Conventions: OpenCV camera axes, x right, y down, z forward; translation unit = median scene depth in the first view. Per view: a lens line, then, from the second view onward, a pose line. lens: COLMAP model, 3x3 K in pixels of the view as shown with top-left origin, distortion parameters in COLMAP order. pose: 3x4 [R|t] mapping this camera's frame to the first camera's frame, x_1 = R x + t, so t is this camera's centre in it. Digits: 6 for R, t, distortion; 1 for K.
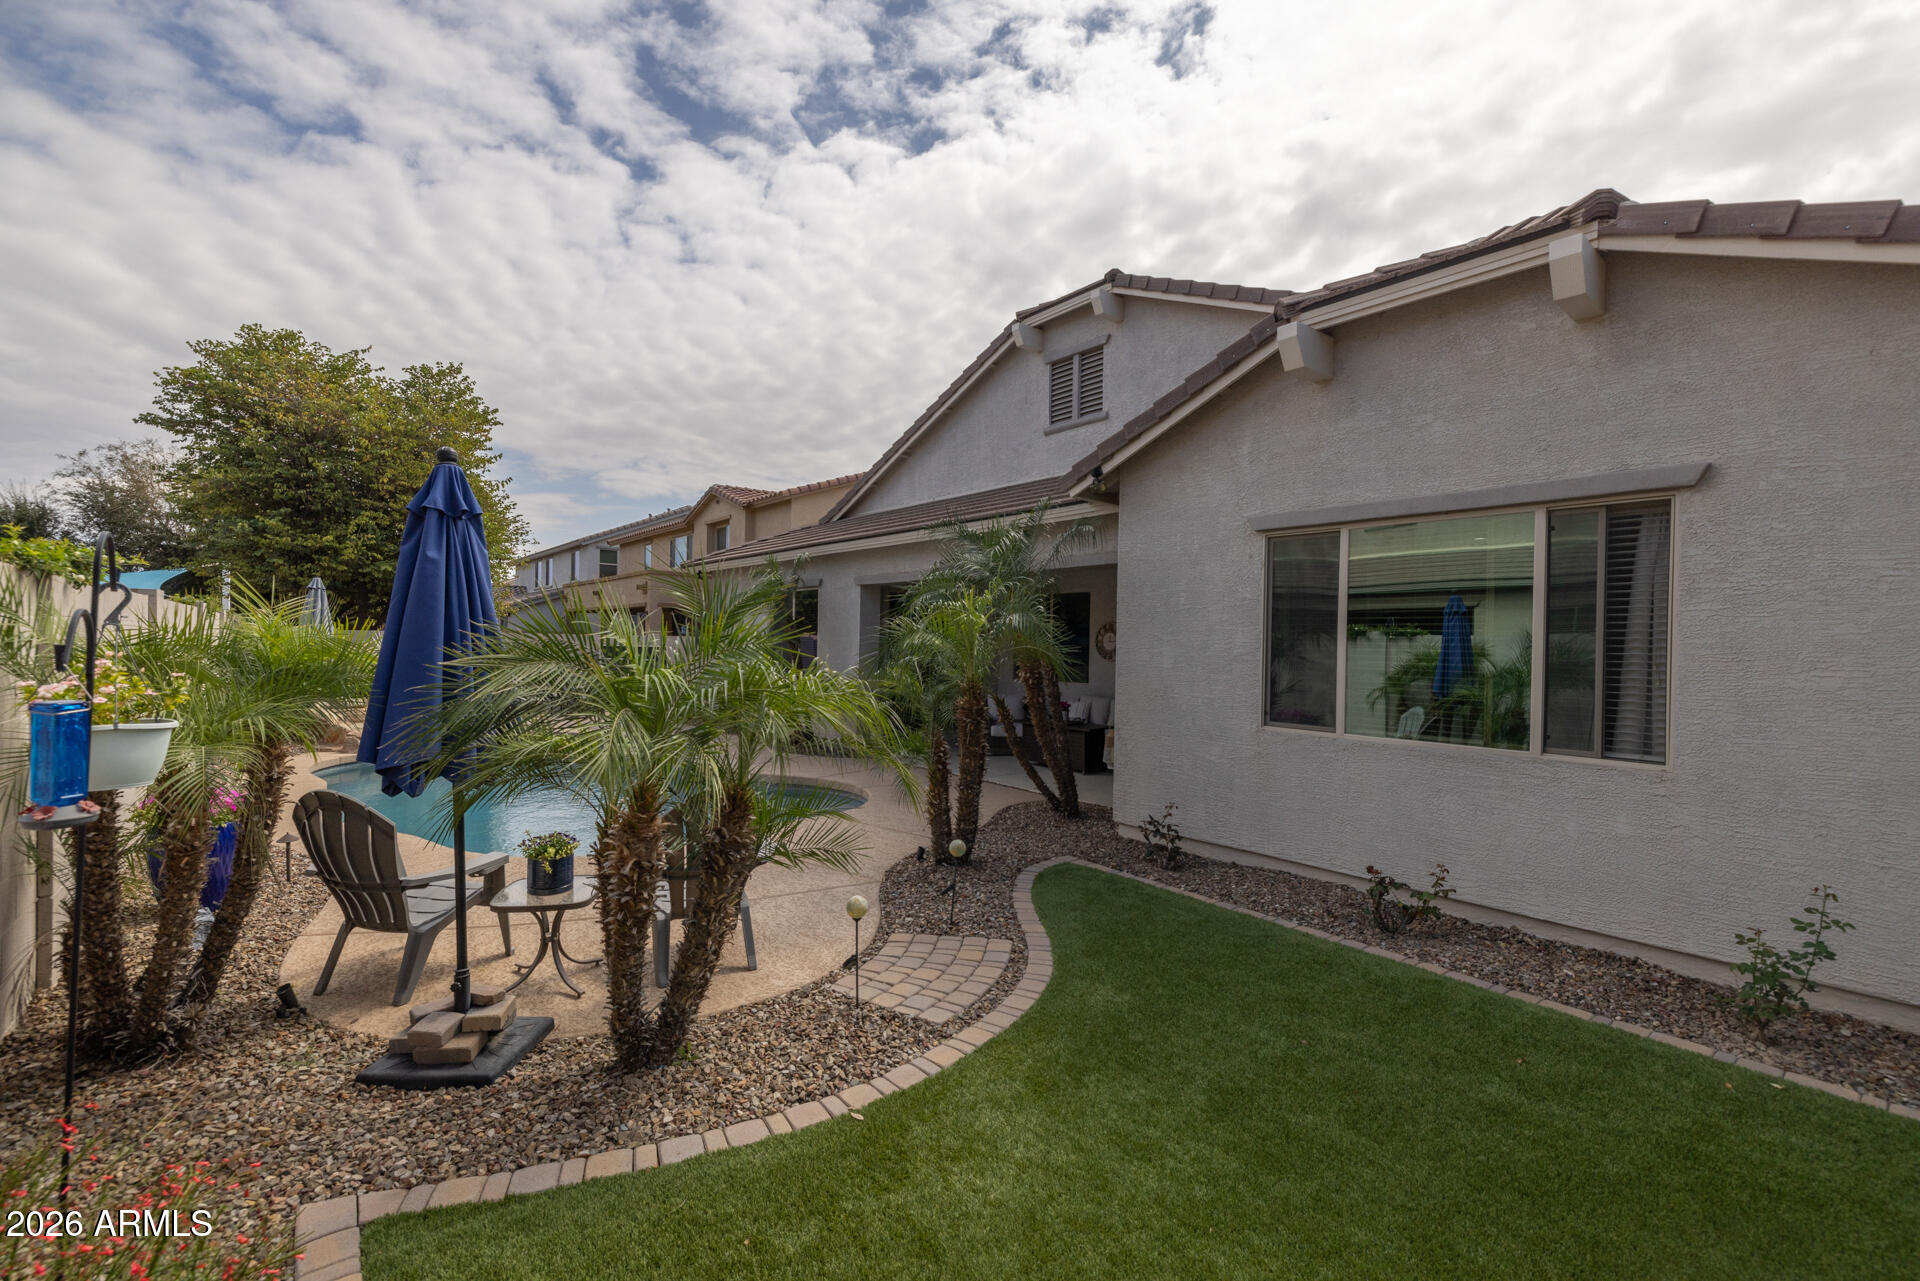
lens RADIAL K [[860.4, 0, 965.3], [0, 860.4, 644.7], [0, 0, 1]] dist [0.009697, -0.001076]
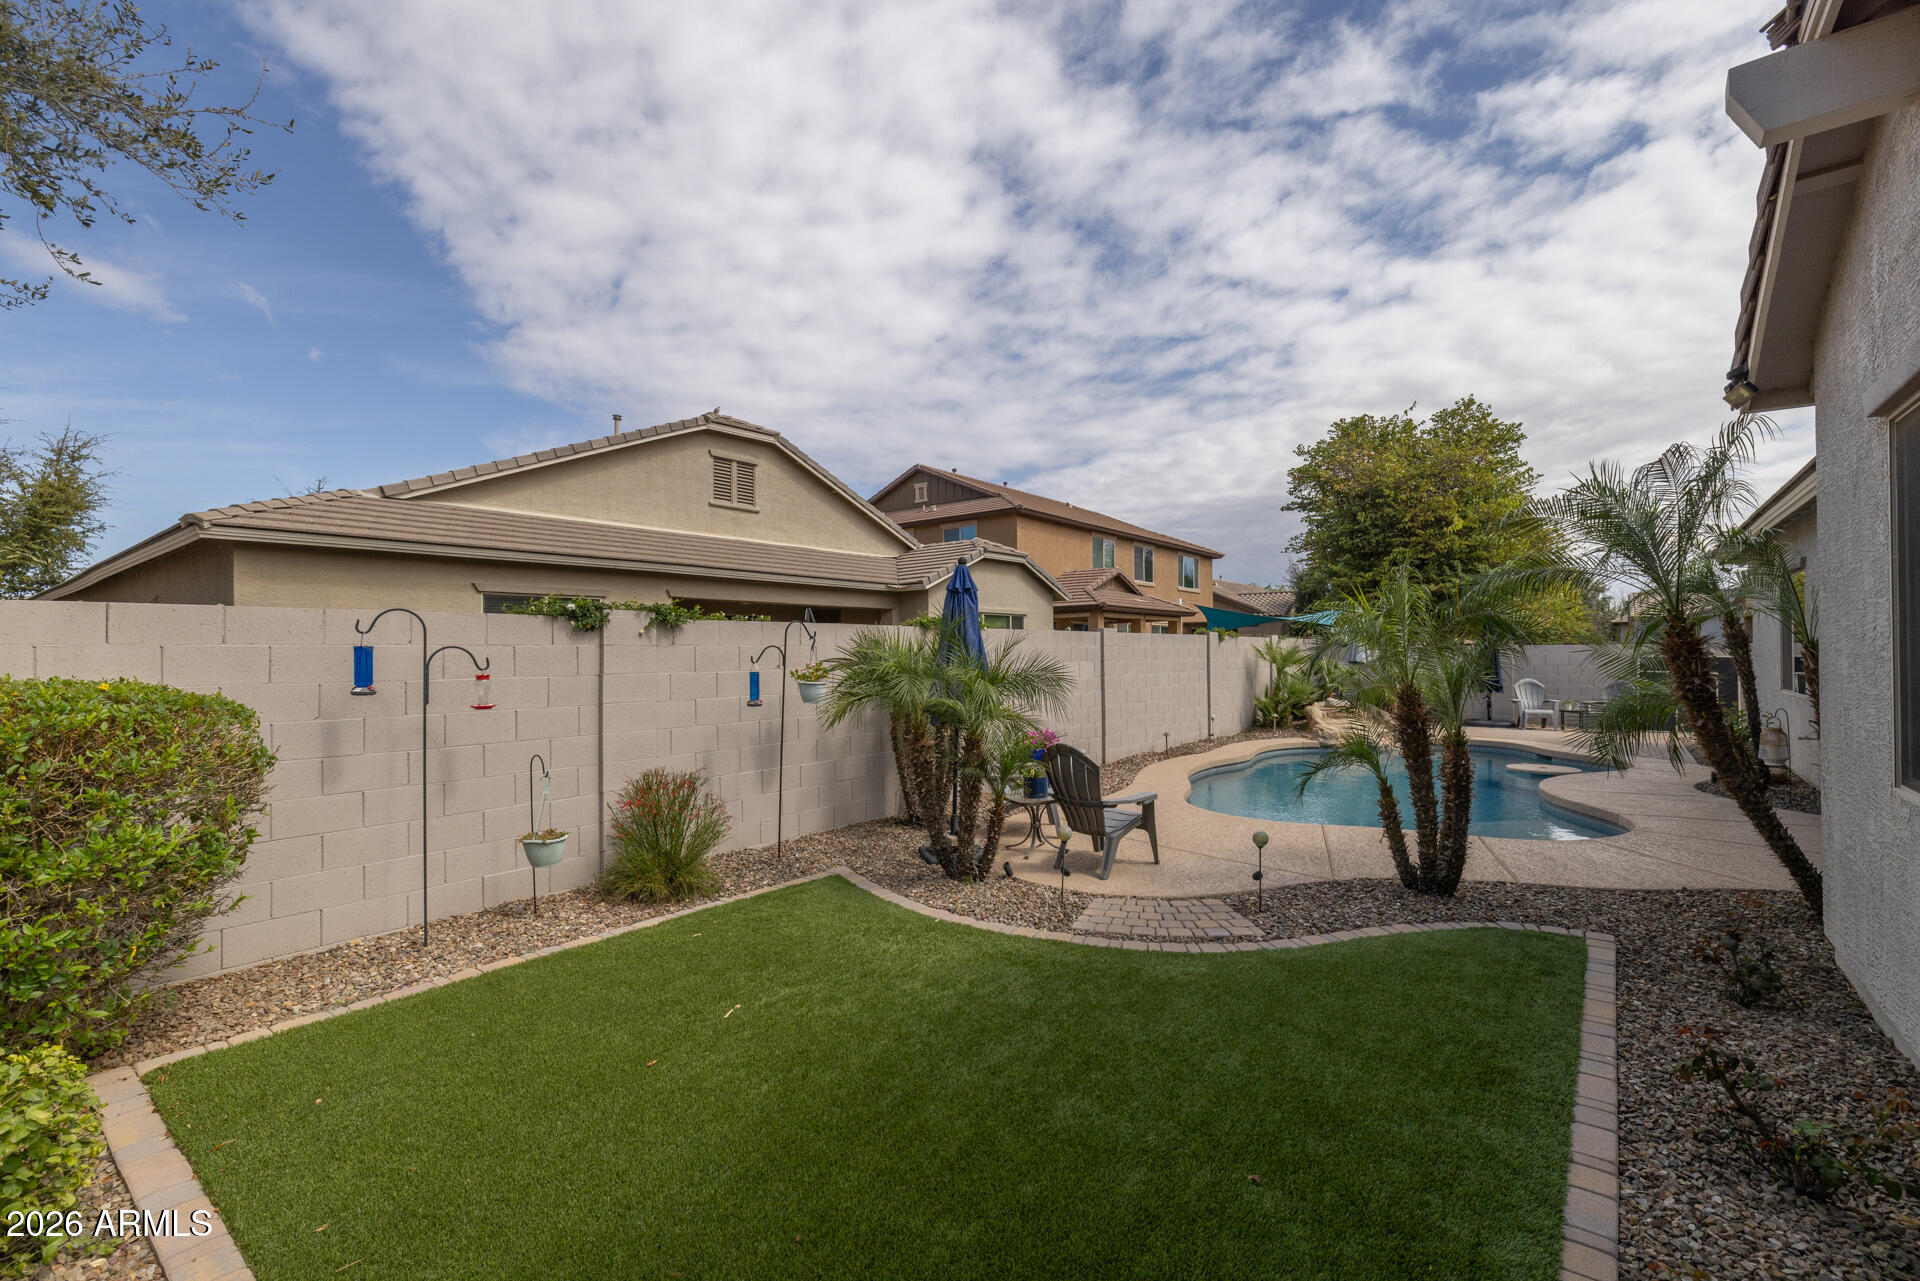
lens RADIAL K [[860.4, 0, 953.5], [0, 860.4, 647.7], [0, 0, 1]] dist [0.009697, -0.001076]
pose [[0.181520, -0.024685, -0.983077, 0.873888], [0.010690, 0.999675, -0.023128, 0.018620], [0.983329, -0.006311, 0.181725, 0.389470]]
